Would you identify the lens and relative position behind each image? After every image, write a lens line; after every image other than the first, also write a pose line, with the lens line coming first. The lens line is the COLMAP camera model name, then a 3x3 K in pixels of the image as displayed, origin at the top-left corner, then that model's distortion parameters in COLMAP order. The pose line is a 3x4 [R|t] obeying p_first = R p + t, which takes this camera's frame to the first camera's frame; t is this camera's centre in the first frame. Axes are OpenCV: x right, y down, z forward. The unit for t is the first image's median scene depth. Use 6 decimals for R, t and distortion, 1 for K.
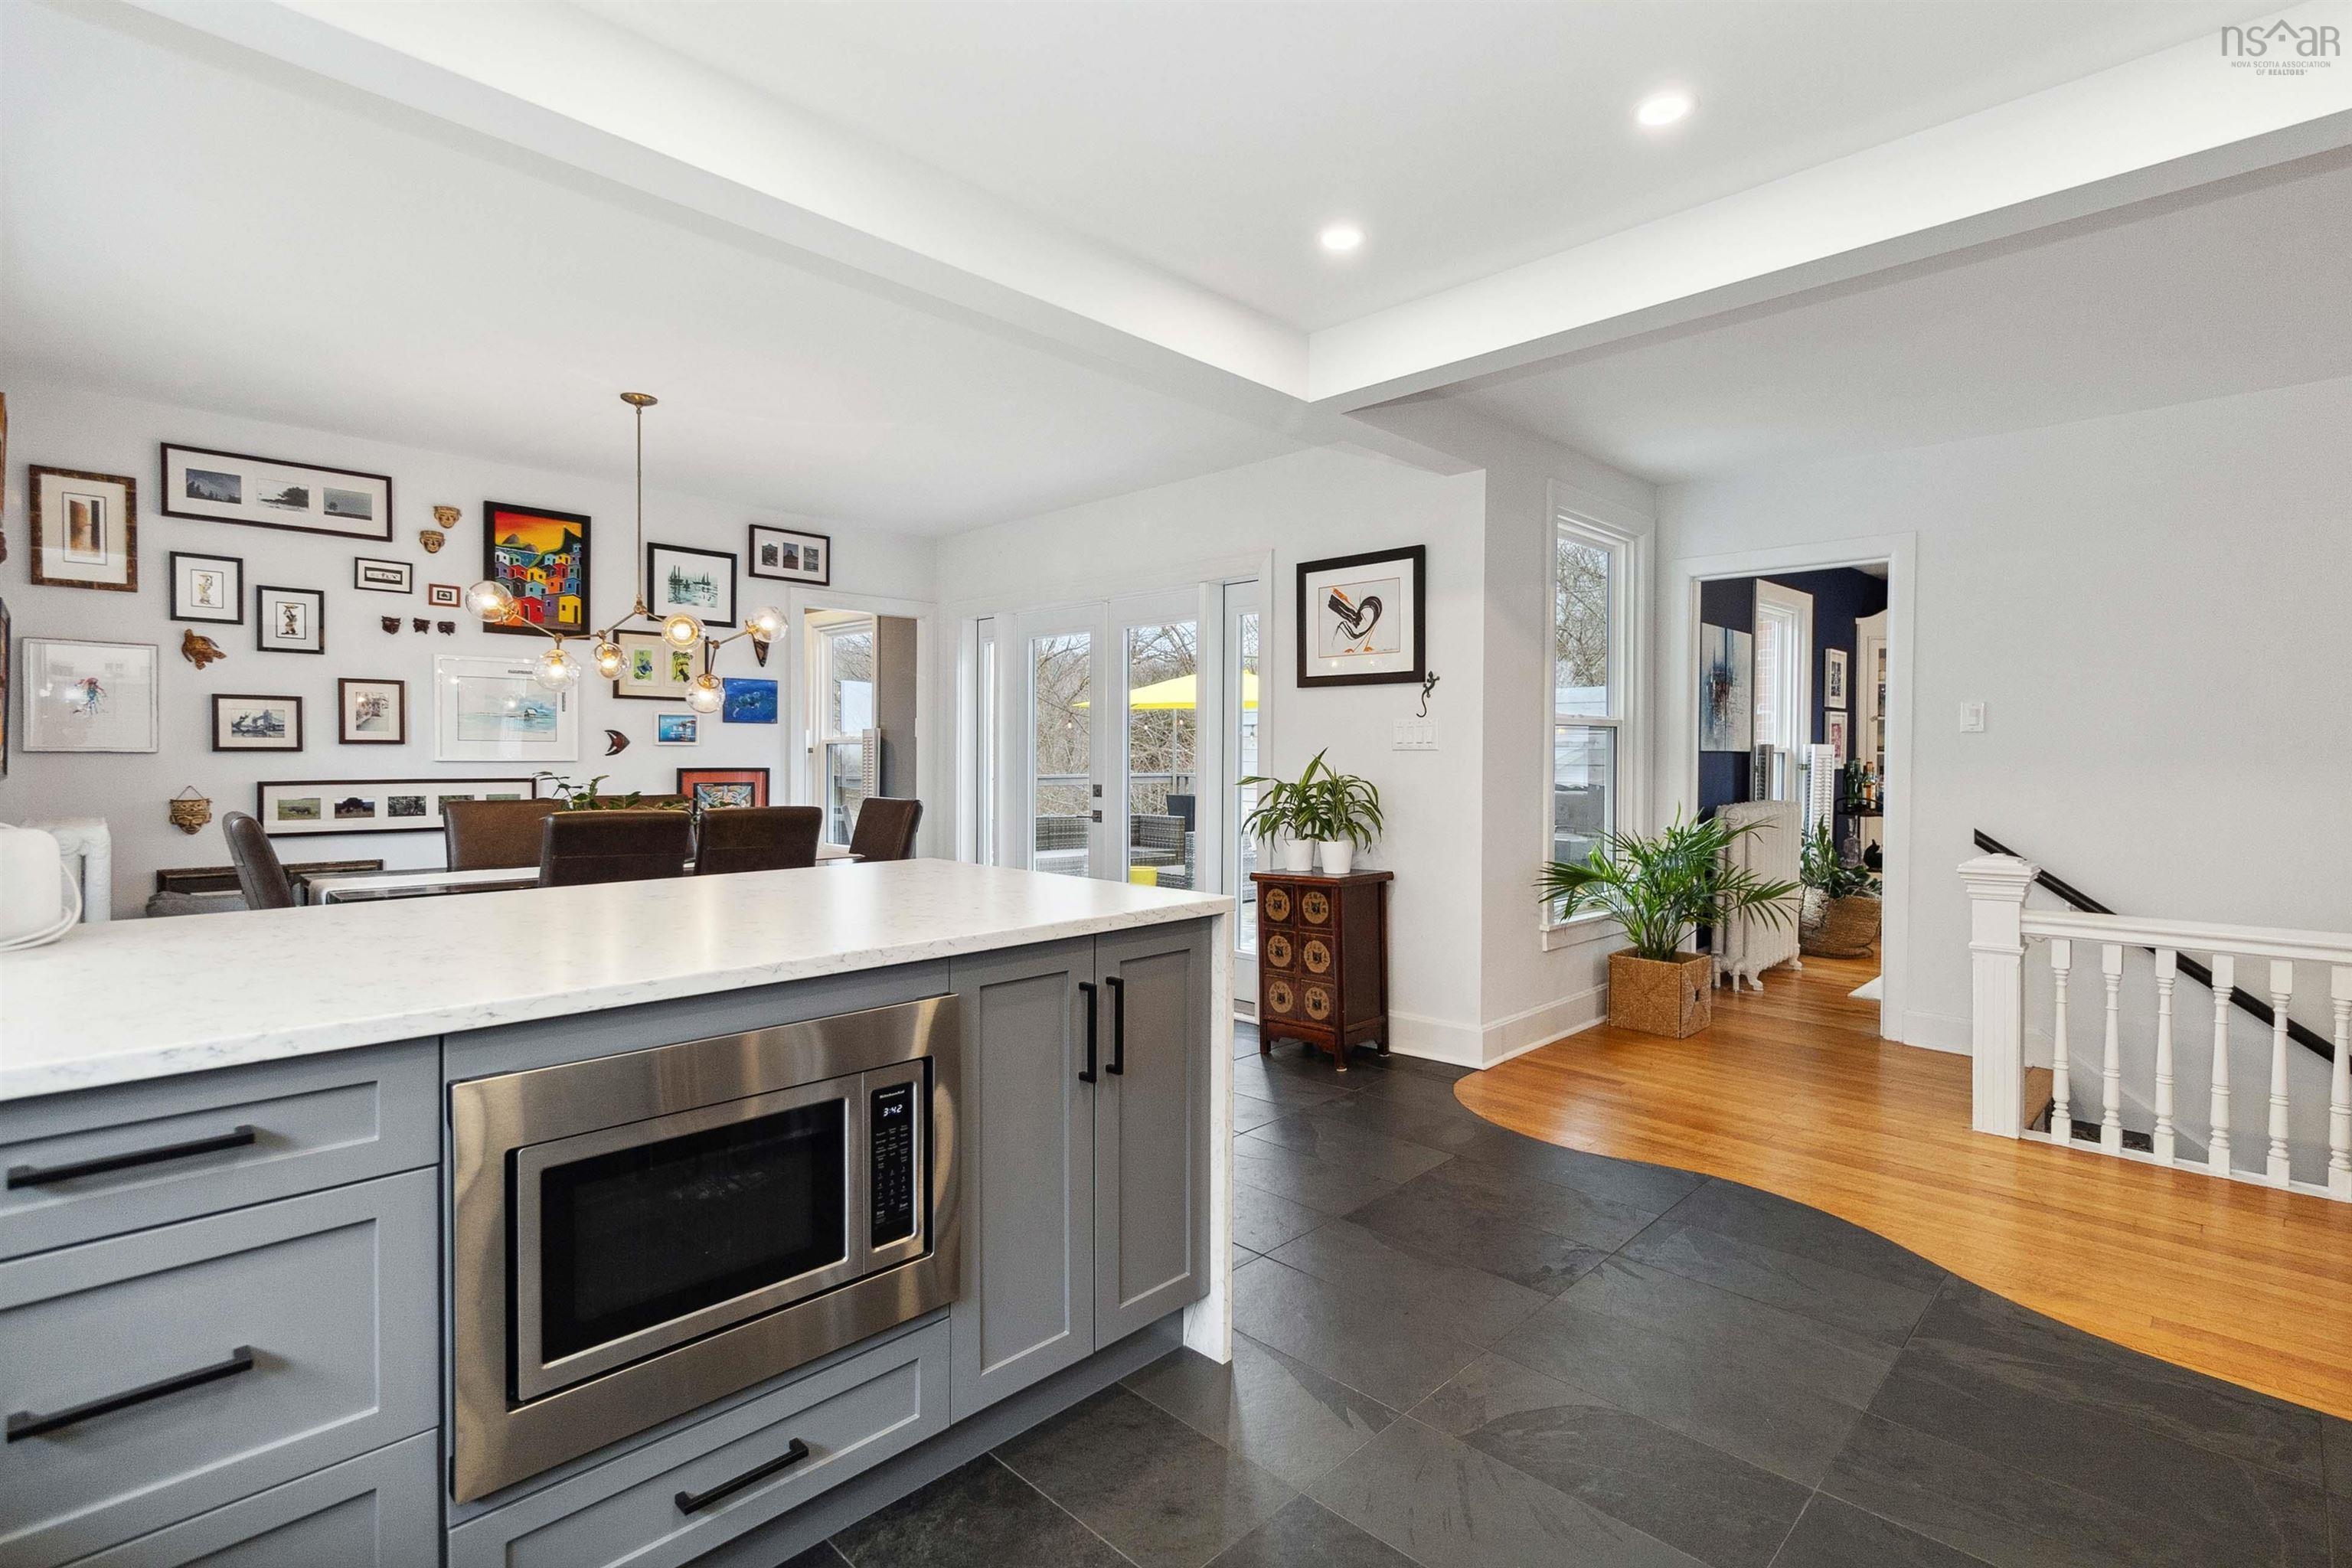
lens RADIAL K [[1109.5, 0, 1188.3], [0, 1109.5, 772.5], [0, 0, 1]] dist [-0.000958, -0.000044]
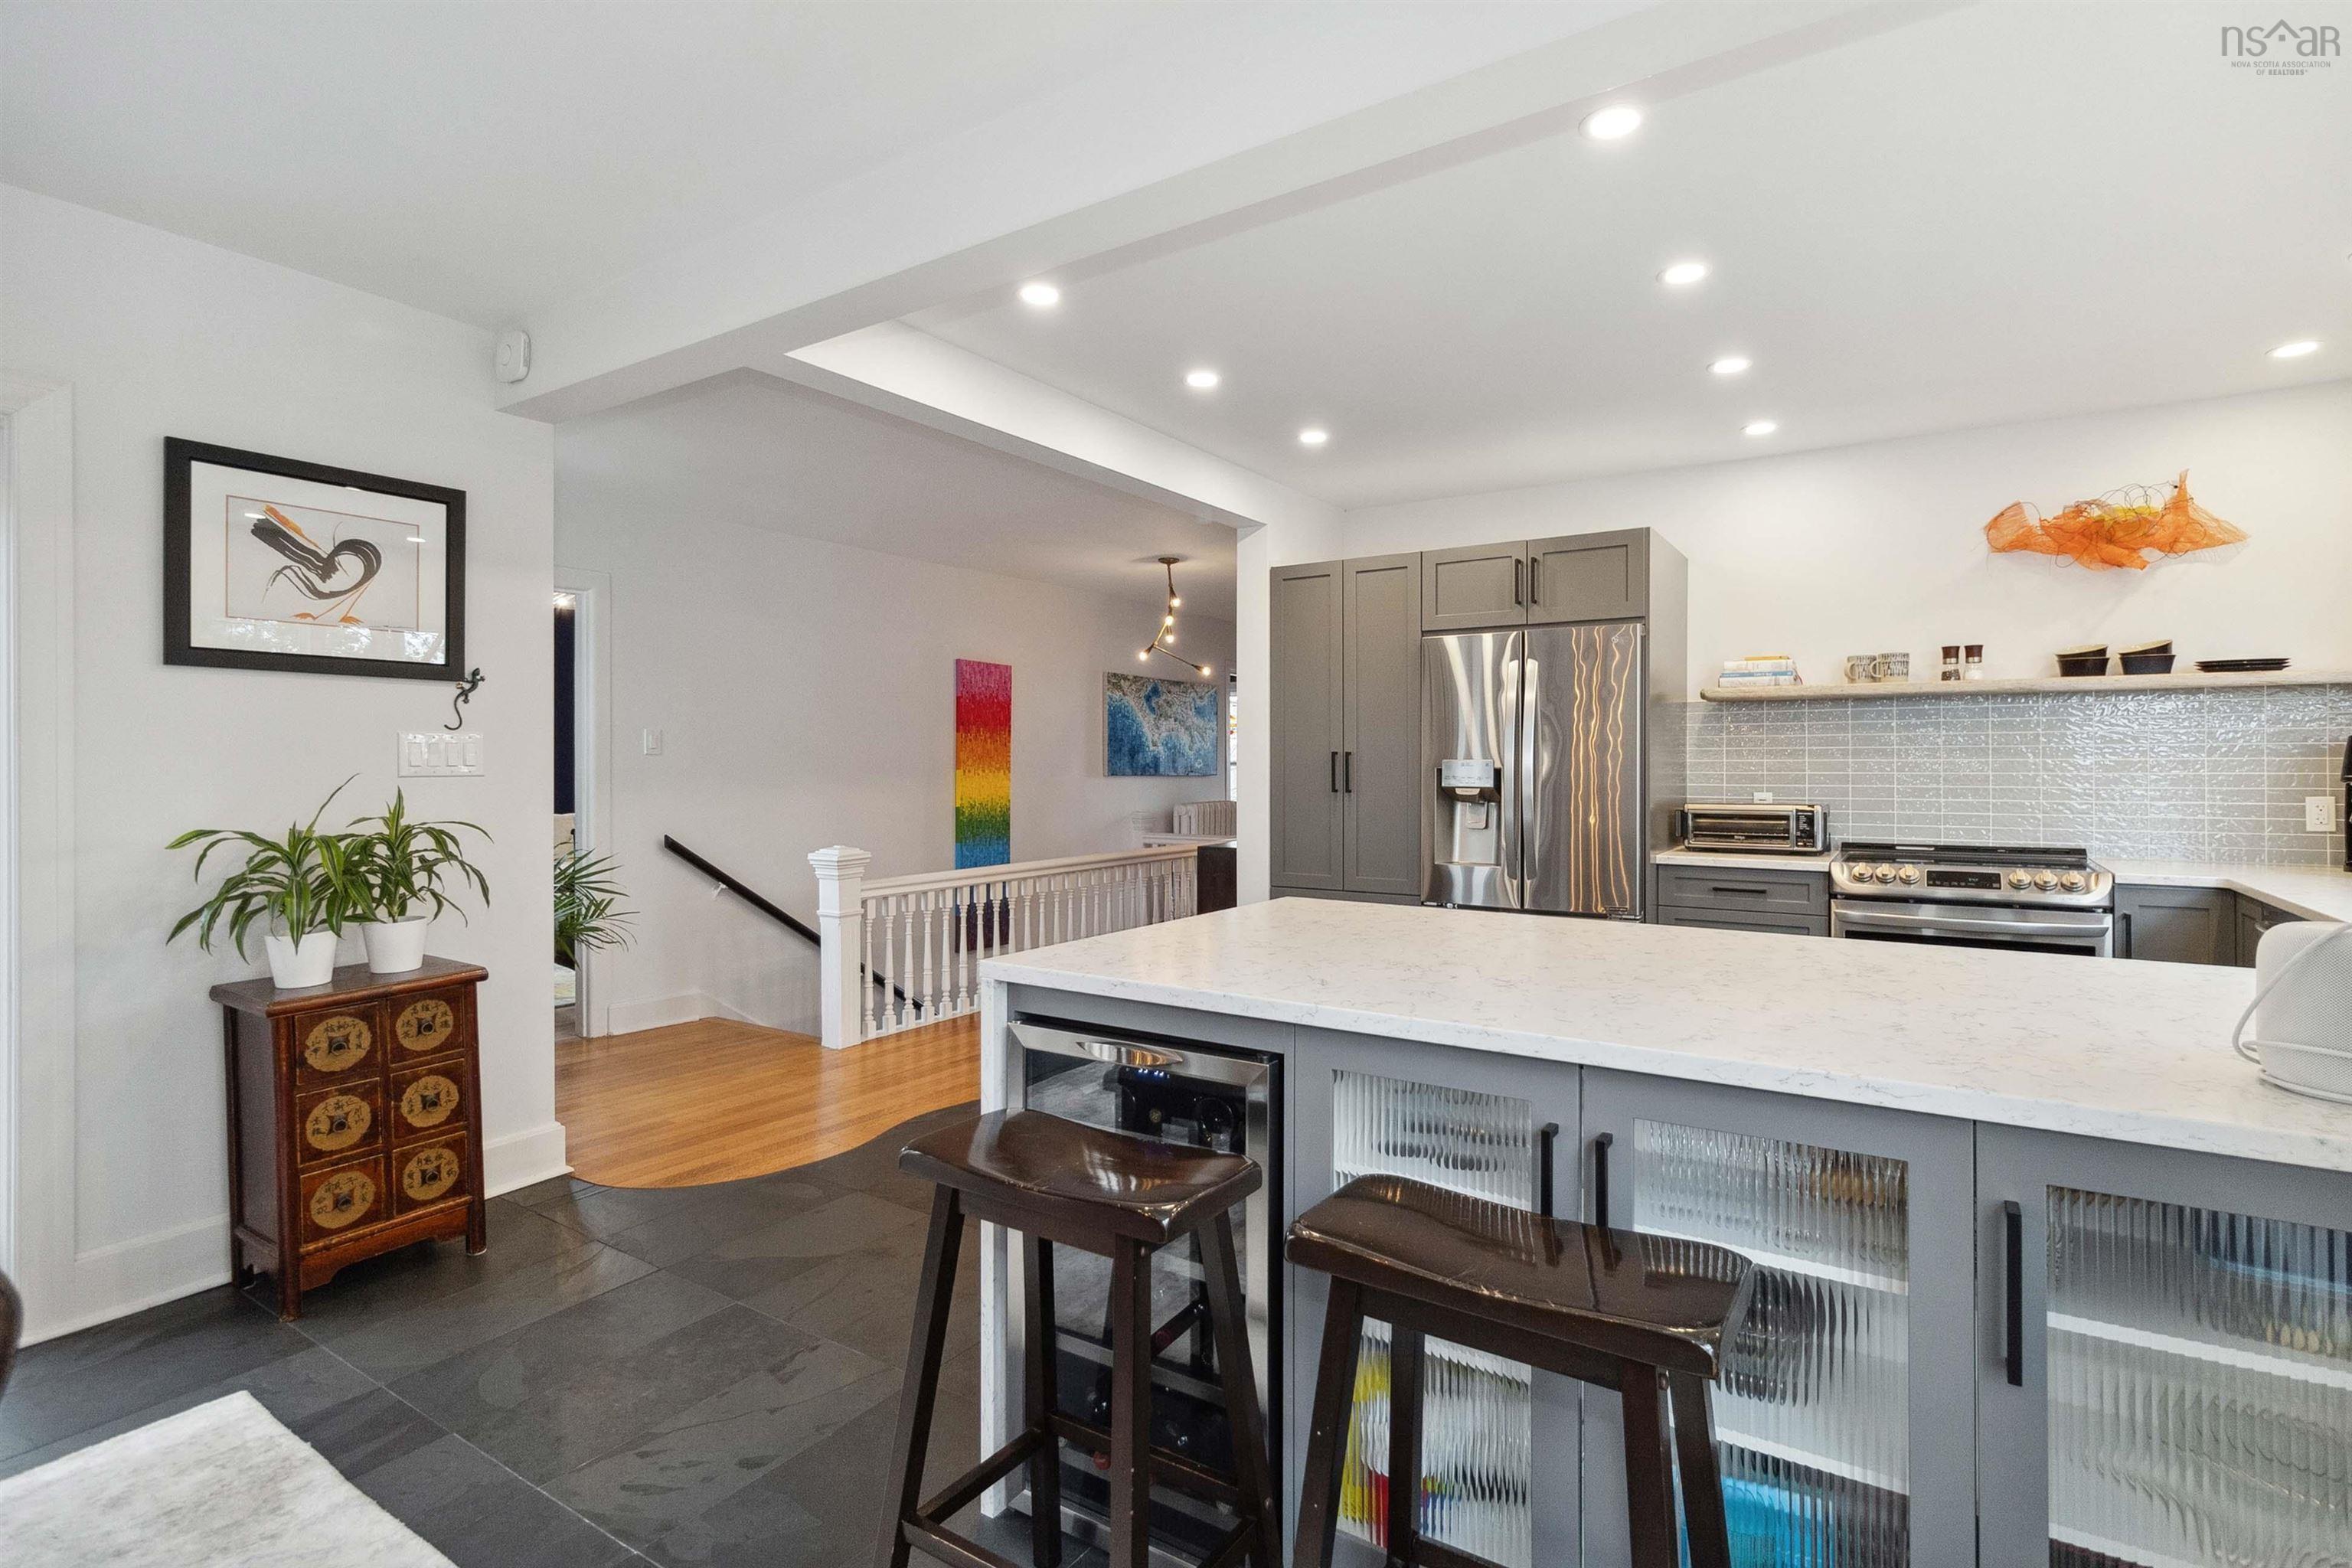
lens RADIAL K [[1109.5, 0, 1228.0], [0, 1109.5, 766.1], [0, 0, 1]] dist [-0.000958, -0.000044]
pose [[-0.189733, -0.004572, 0.981825, -0.317754], [0.016032, 0.999841, 0.007754, -0.013362], [-0.981705, 0.017212, -0.189630, 0.352462]]
